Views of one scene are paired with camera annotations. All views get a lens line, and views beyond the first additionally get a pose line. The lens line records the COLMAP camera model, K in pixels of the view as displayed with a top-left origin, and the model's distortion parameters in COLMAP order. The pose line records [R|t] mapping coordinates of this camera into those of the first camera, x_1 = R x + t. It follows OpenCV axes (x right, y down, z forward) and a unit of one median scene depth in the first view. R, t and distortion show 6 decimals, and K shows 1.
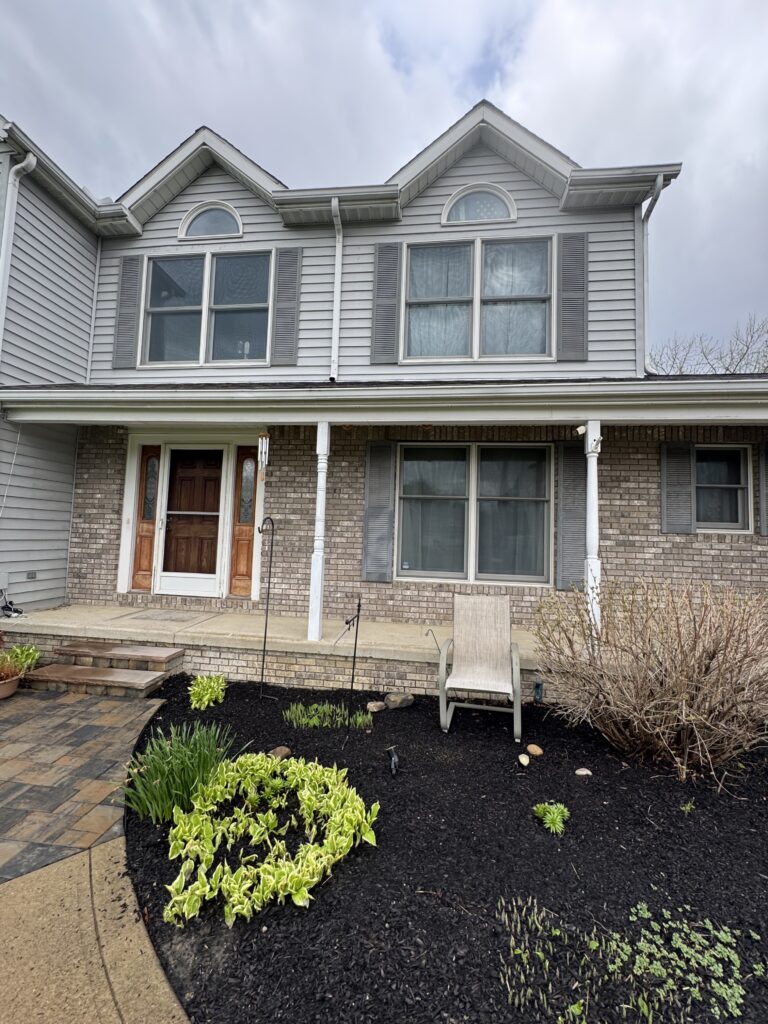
lens RADIAL K [[407.5, 0, 385.0], [0, 407.5, 512.9], [0, 0, 1]] dist [-0.002961, 0.000048]
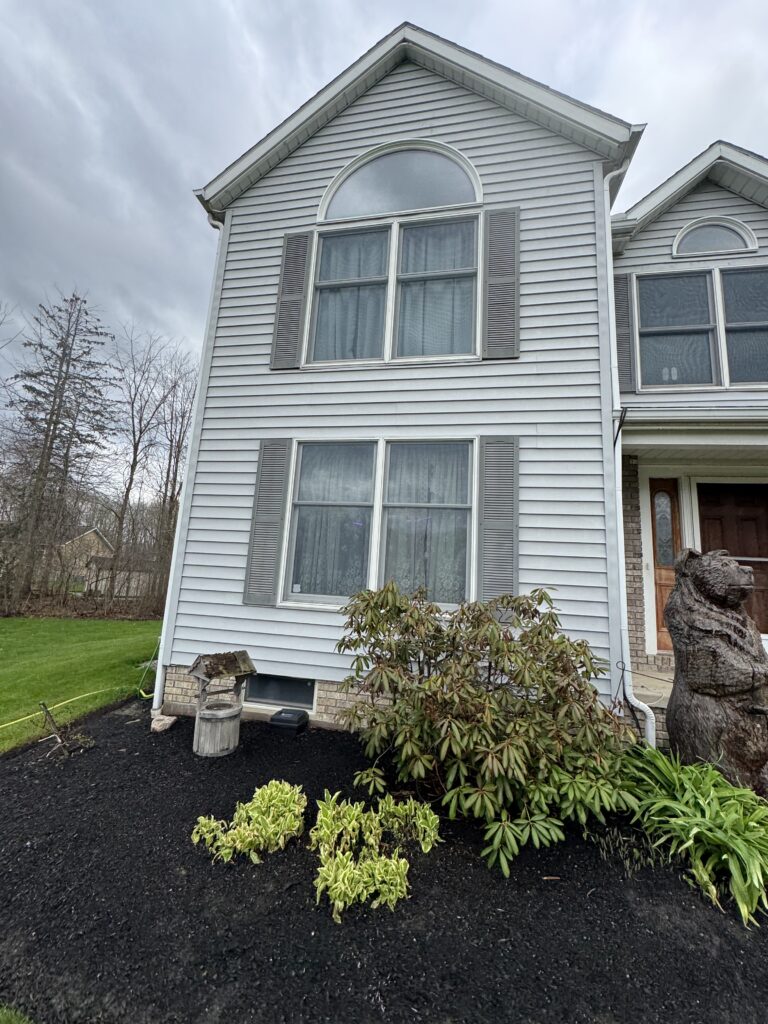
lens RADIAL K [[393.5, 0, 383.9], [0, 393.5, 501.2], [0, 0, 1]] dist [-0.002488, -0.000133]
pose [[0.997470, 0.017704, -0.068854, -1.165298], [-0.024795, 0.994317, -0.103535, -0.016717], [0.066630, 0.104980, 0.992240, 0.145783]]
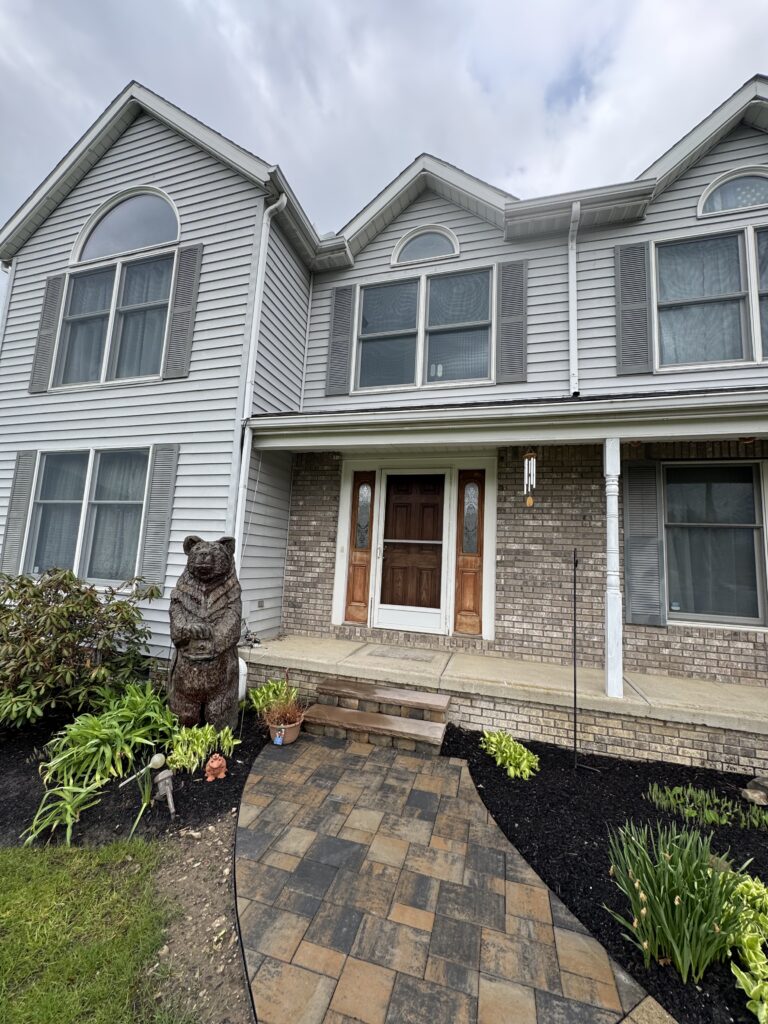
lens RADIAL K [[407.5, 0, 385.0], [0, 407.5, 512.9], [0, 0, 1]] dist [-0.002961, 0.000048]
pose [[0.986432, -0.002821, -0.164148, -0.386436], [-0.008343, 0.997699, -0.067279, -0.001862], [0.163960, 0.067736, 0.984139, 0.061636]]
